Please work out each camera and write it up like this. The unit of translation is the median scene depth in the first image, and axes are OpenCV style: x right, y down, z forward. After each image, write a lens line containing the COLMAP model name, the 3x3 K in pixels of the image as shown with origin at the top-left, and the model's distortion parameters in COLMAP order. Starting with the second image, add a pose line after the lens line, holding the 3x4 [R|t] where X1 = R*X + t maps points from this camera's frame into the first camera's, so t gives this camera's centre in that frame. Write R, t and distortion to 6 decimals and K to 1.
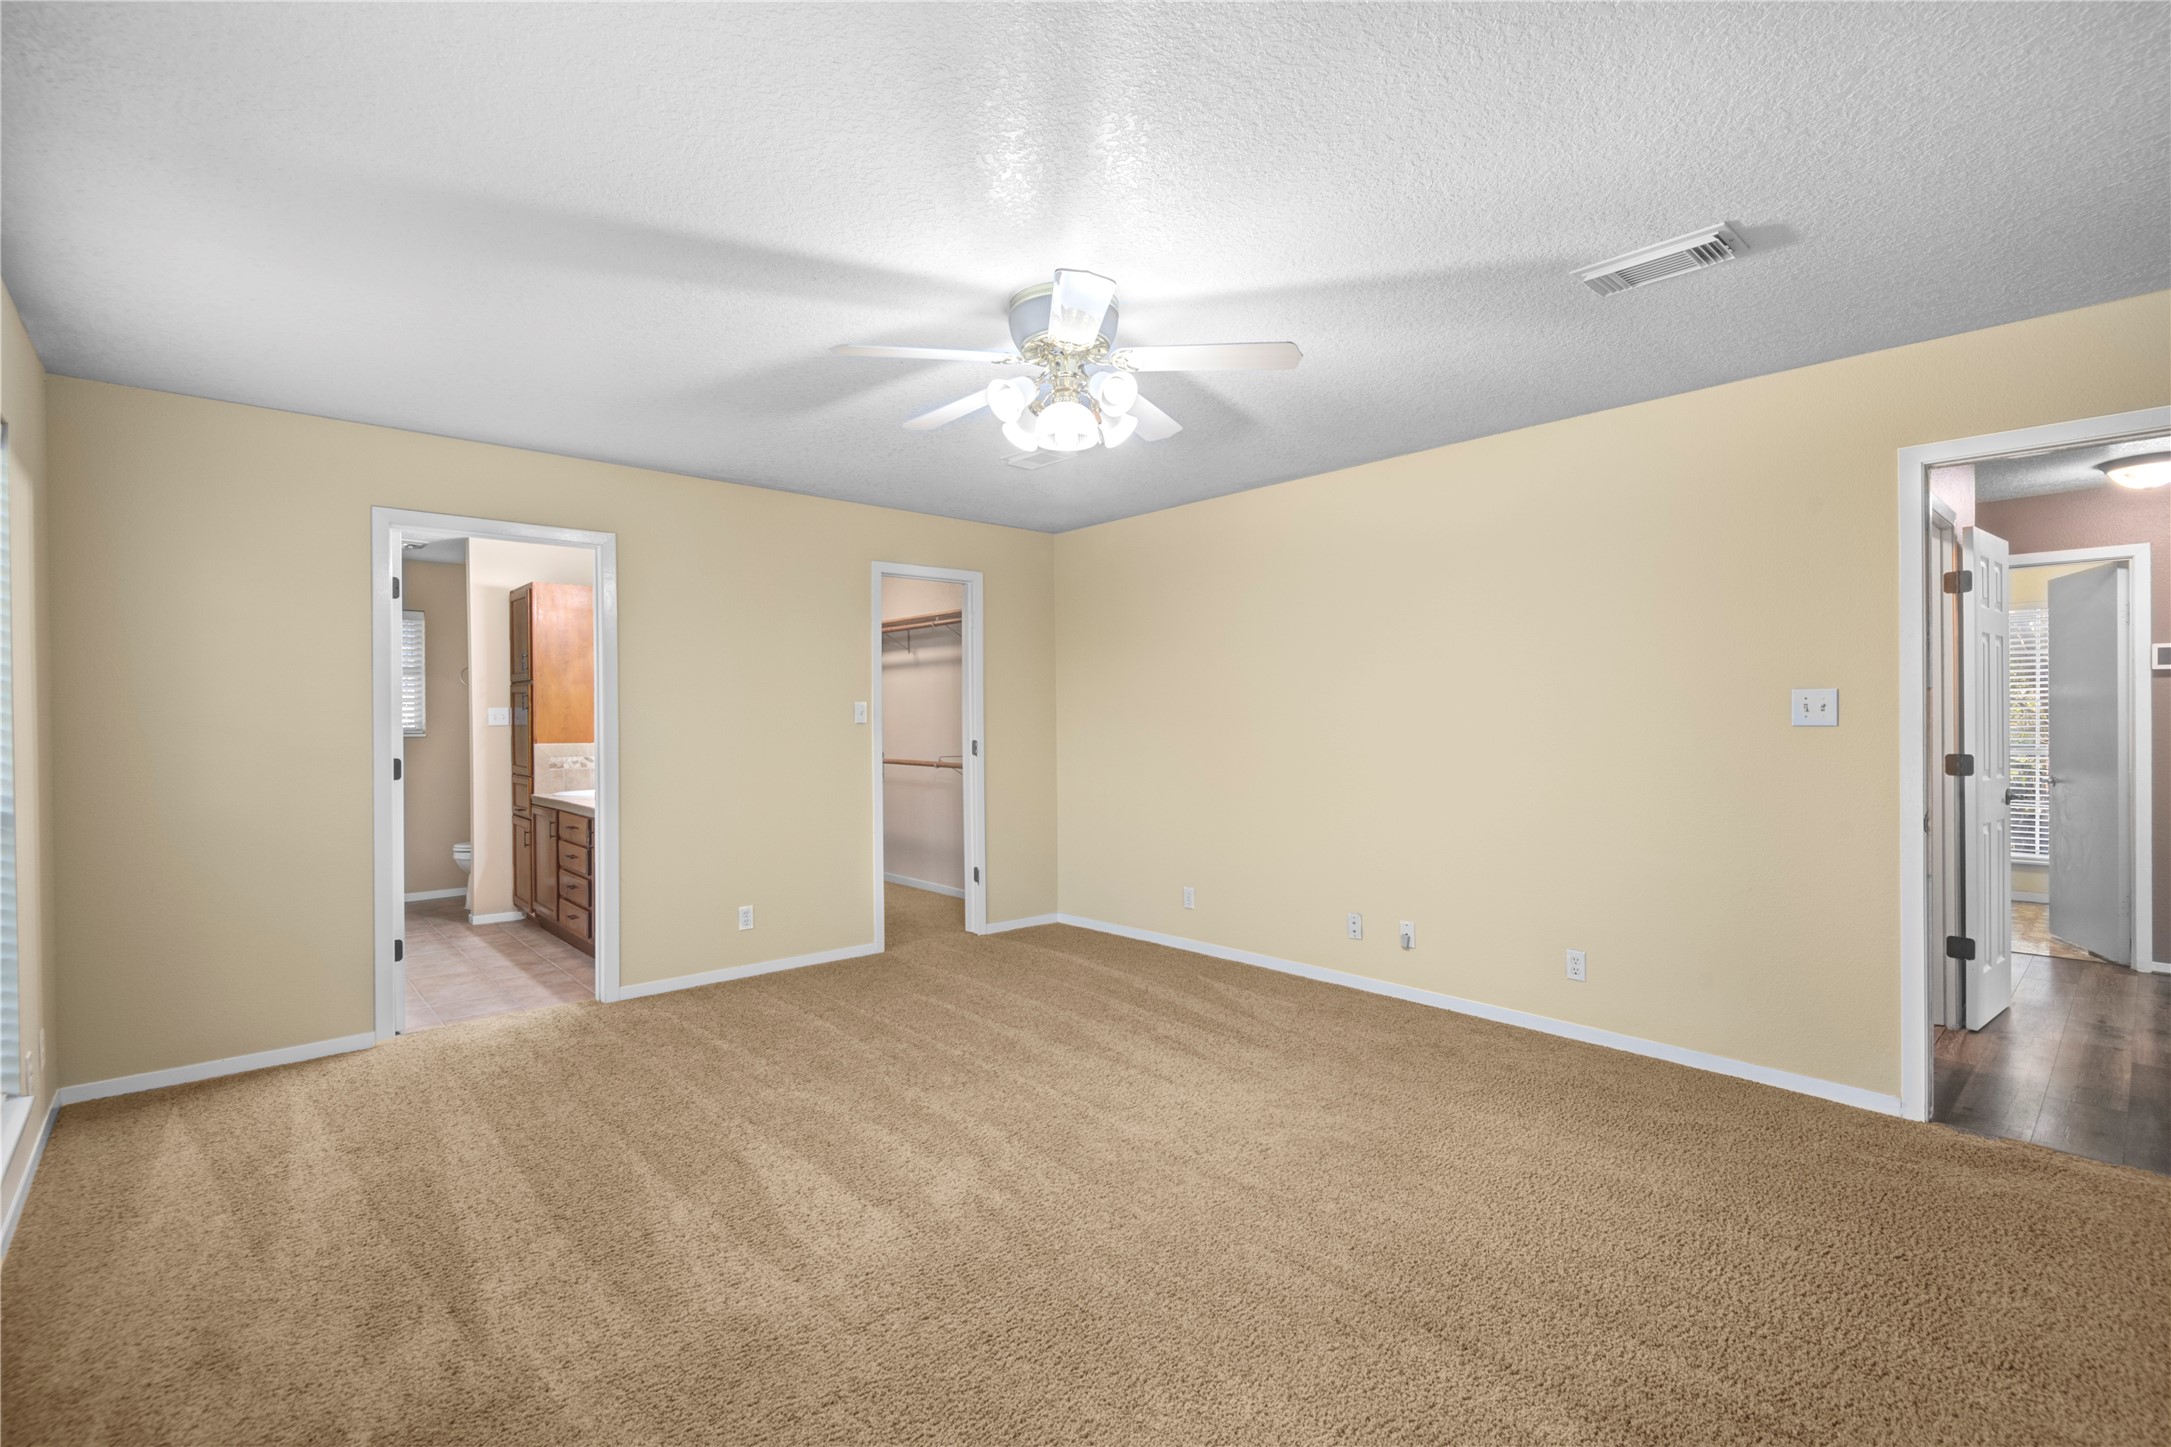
lens RADIAL K [[979.9, 0, 1088.1], [0, 979.9, 721.3], [0, 0, 1]] dist [0.003768, -0.004192]
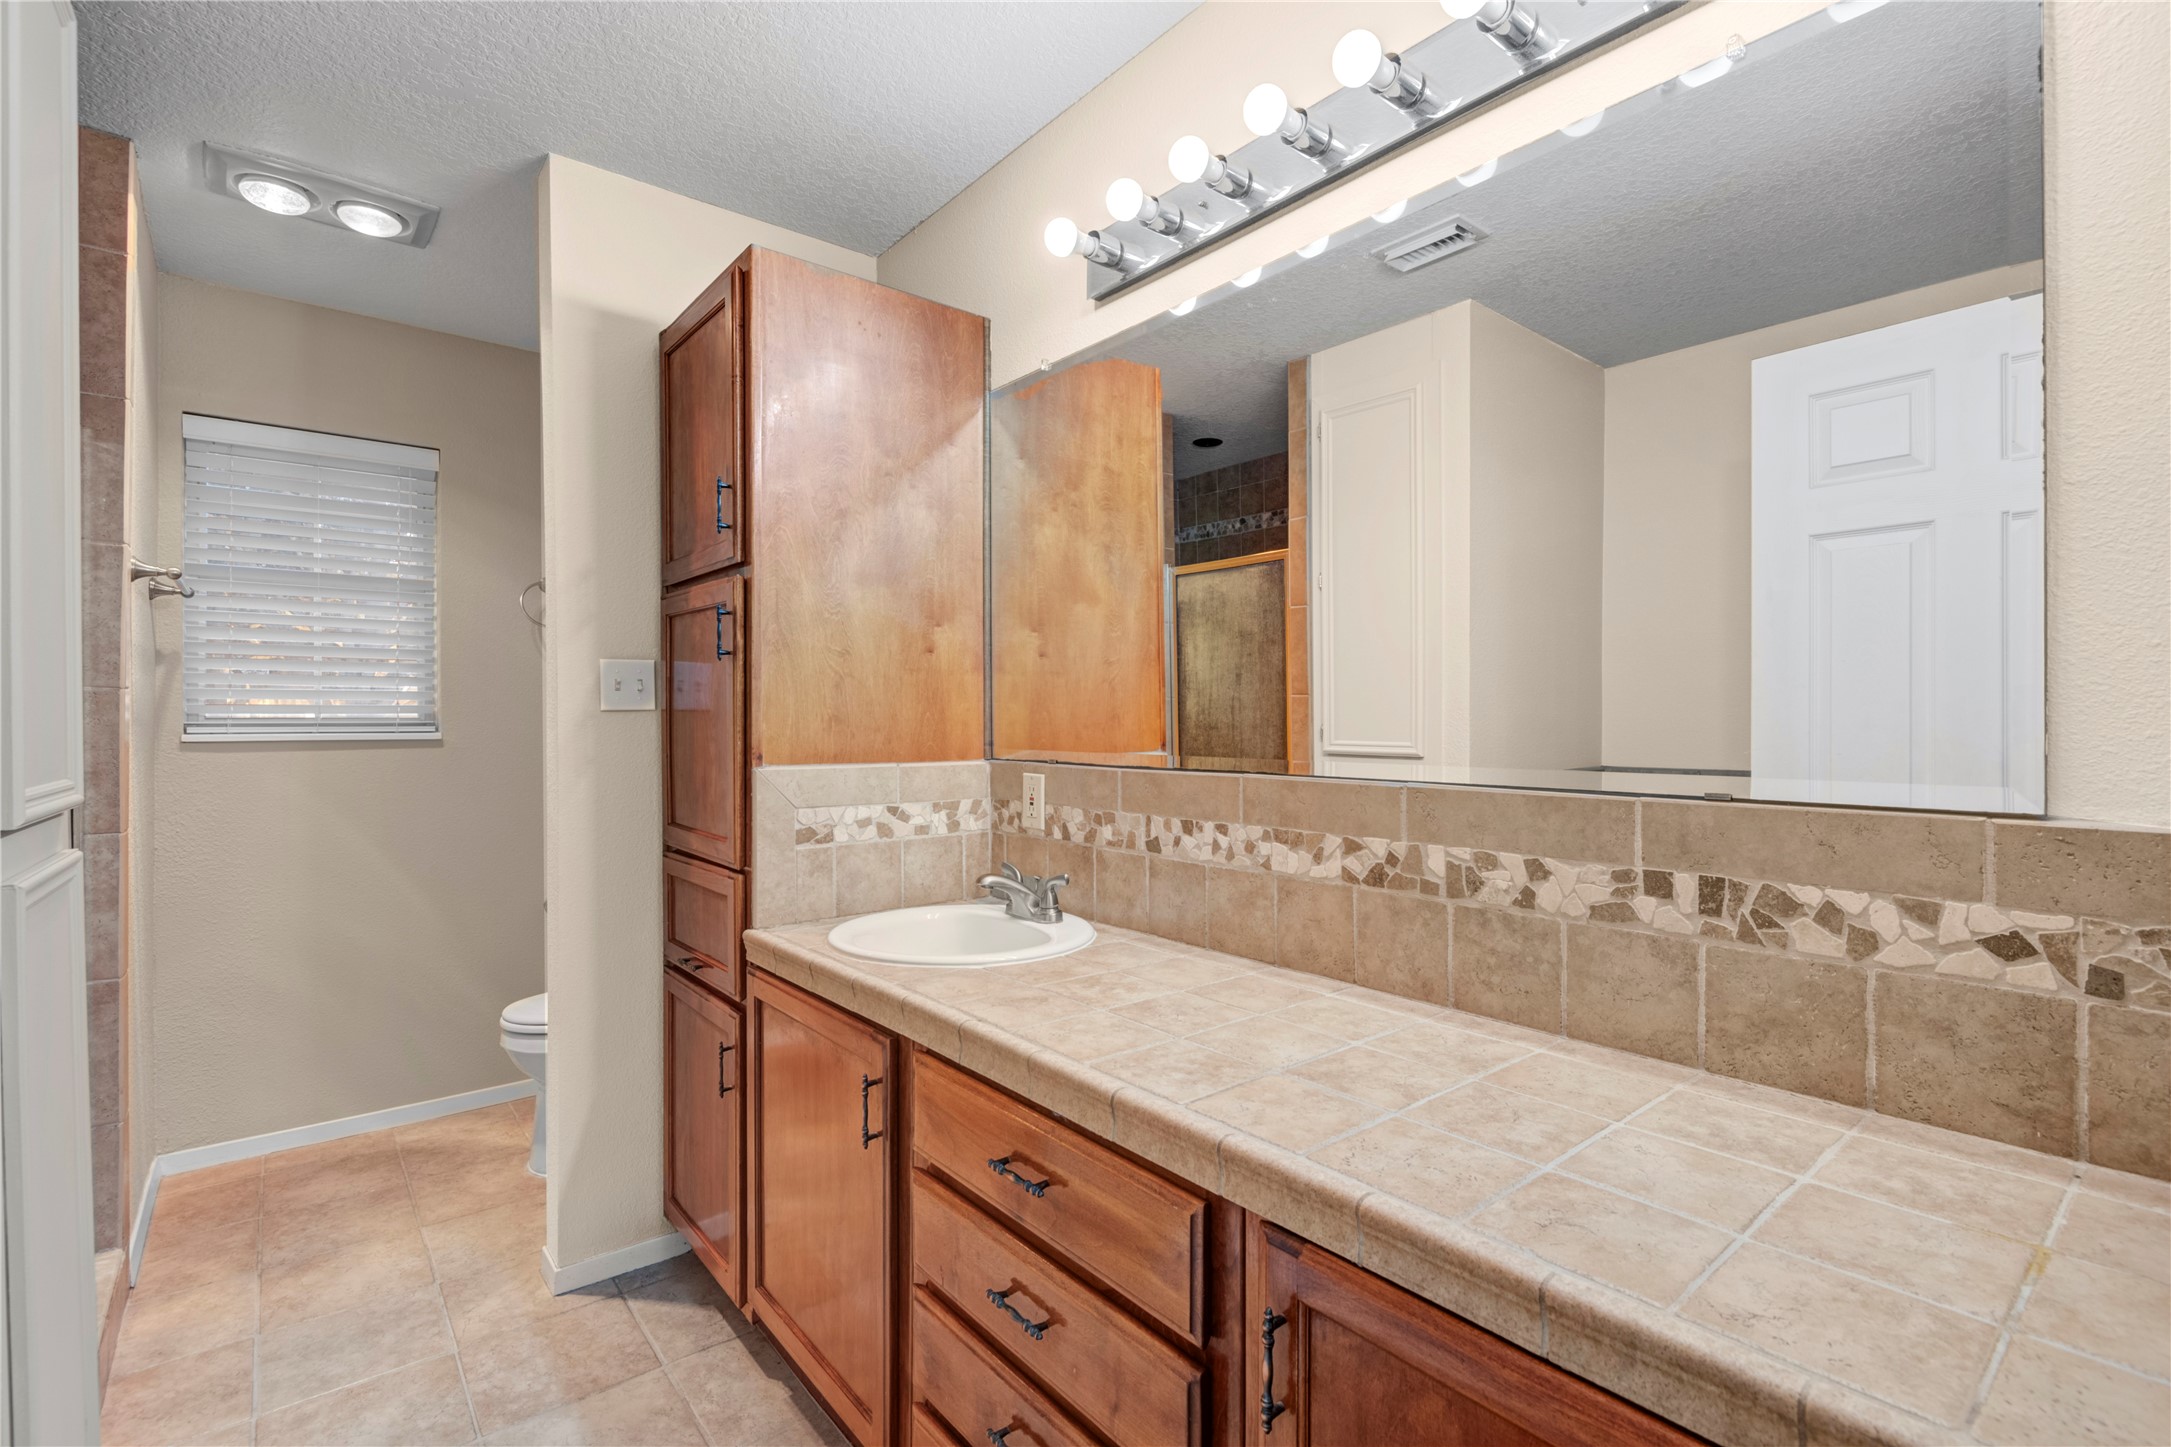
lens RADIAL K [[979.9, 0, 1079.4], [0, 979.9, 716.9], [0, 0, 1]] dist [0.003768, -0.004192]
pose [[0.998975, 0.004681, -0.045018, -0.441535], [-0.004758, 0.999987, -0.001617, 0.006941], [0.045010, 0.001830, 0.998985, 0.684612]]
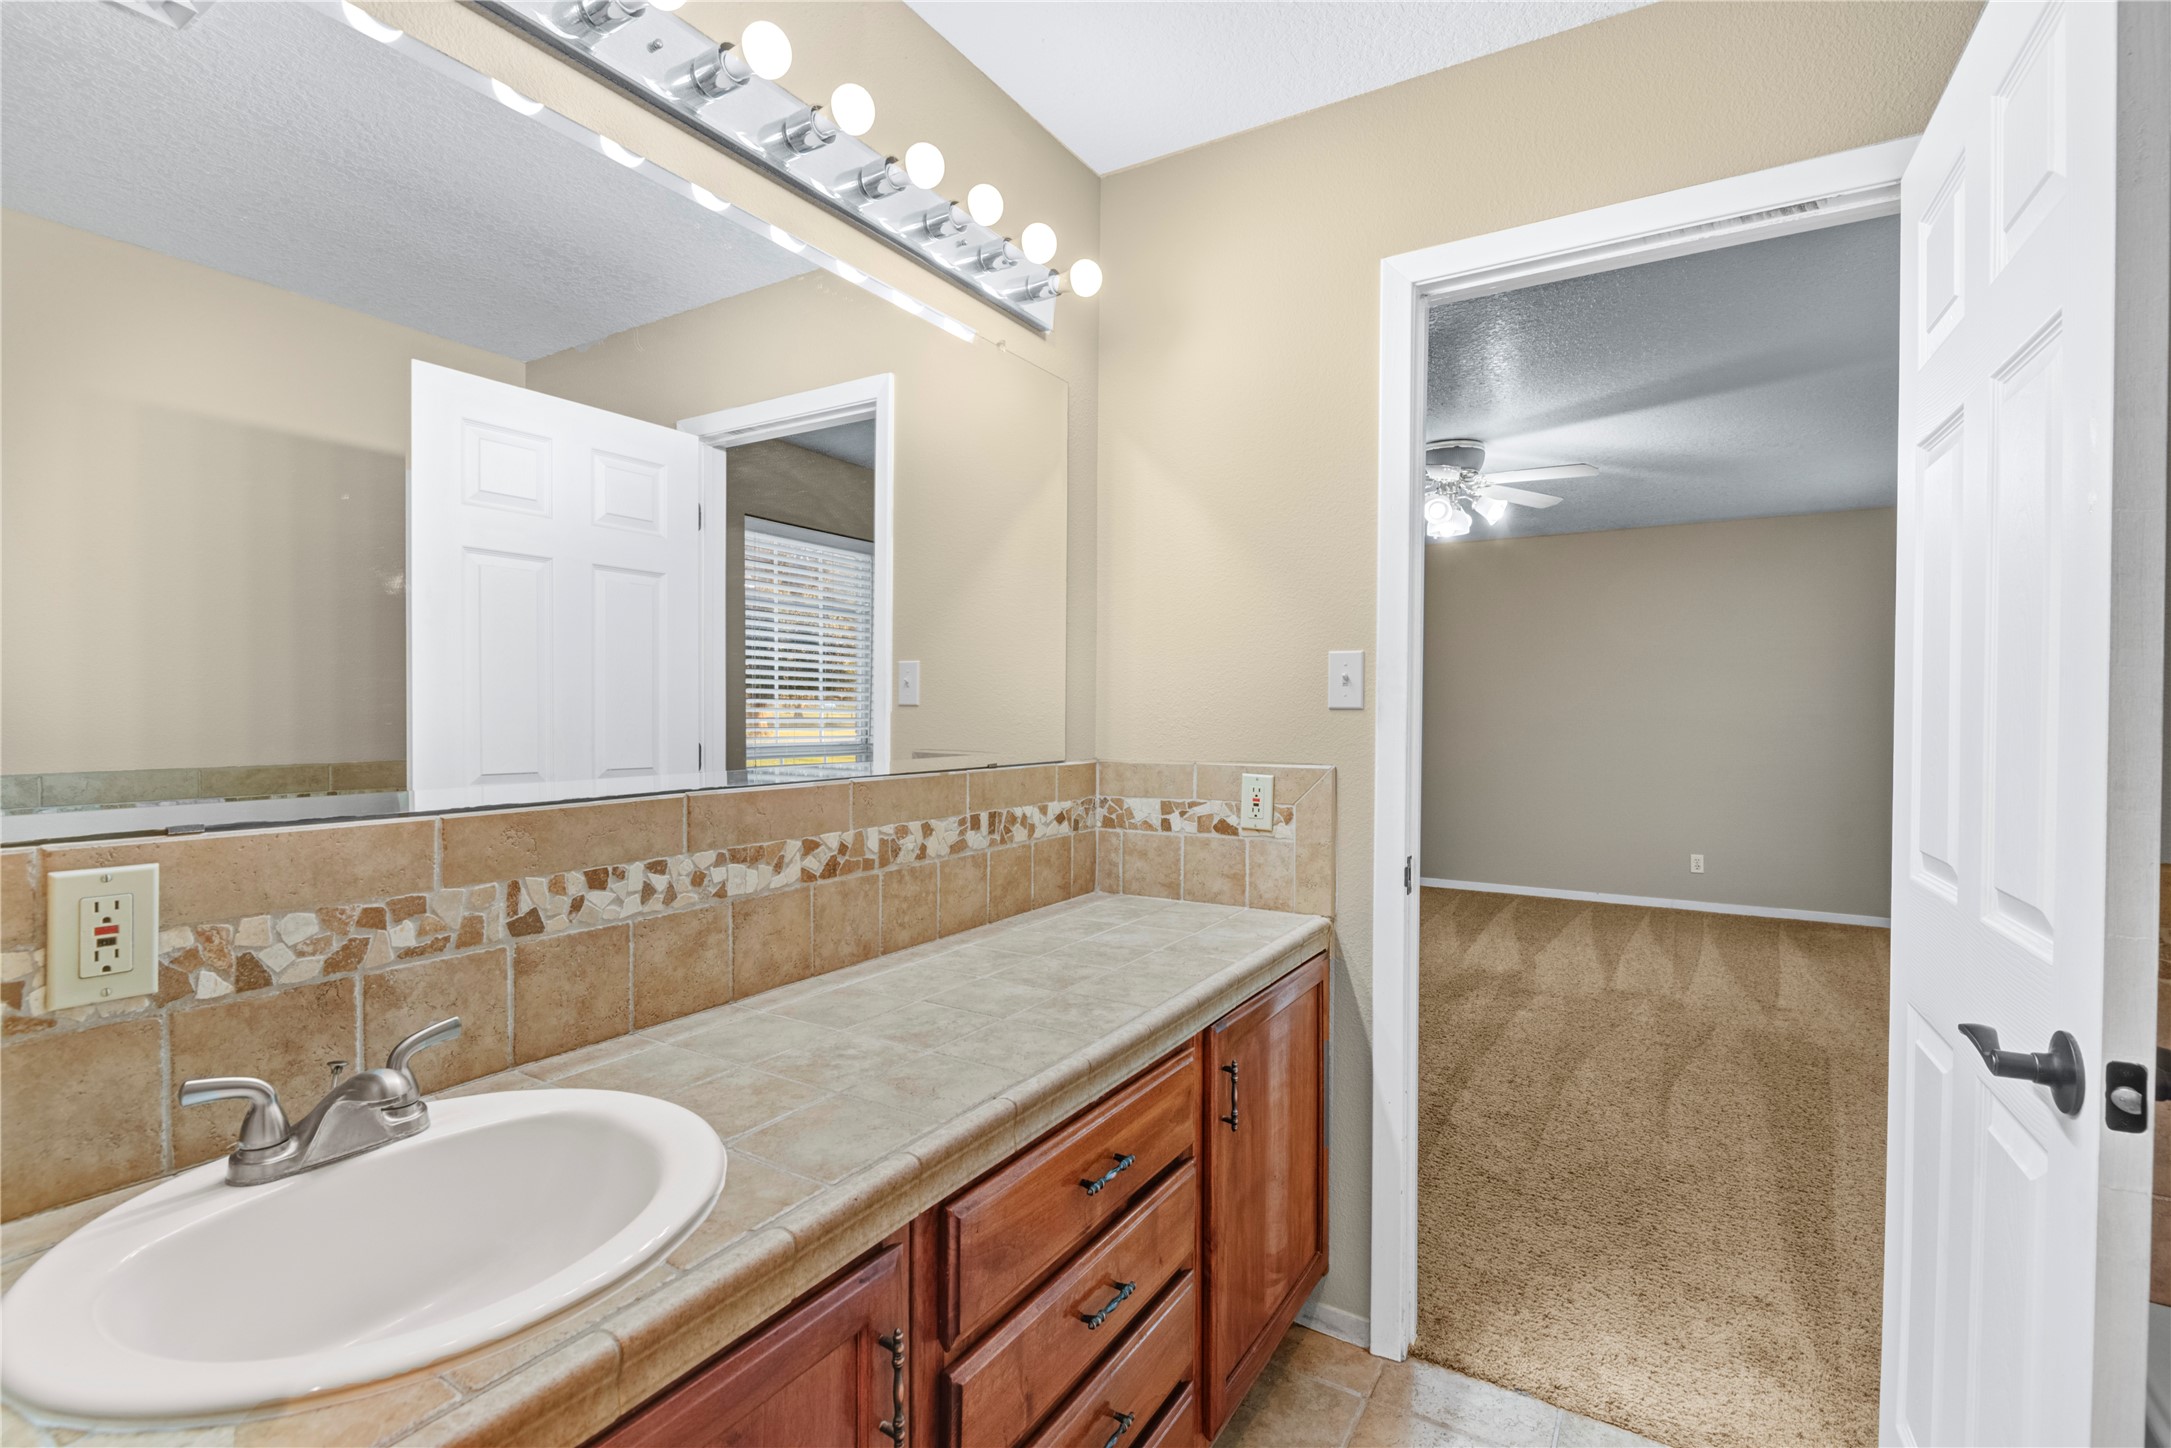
lens RADIAL K [[979.9, 0, 1081.1], [0, 979.9, 724.5], [0, 0, 1]] dist [0.003768, -0.004192]
pose [[-0.277985, -0.008676, 0.960546, -0.845702], [-0.000801, 0.999961, 0.008801, 0.002284], [-0.960585, 0.001677, -0.277981, 1.174731]]
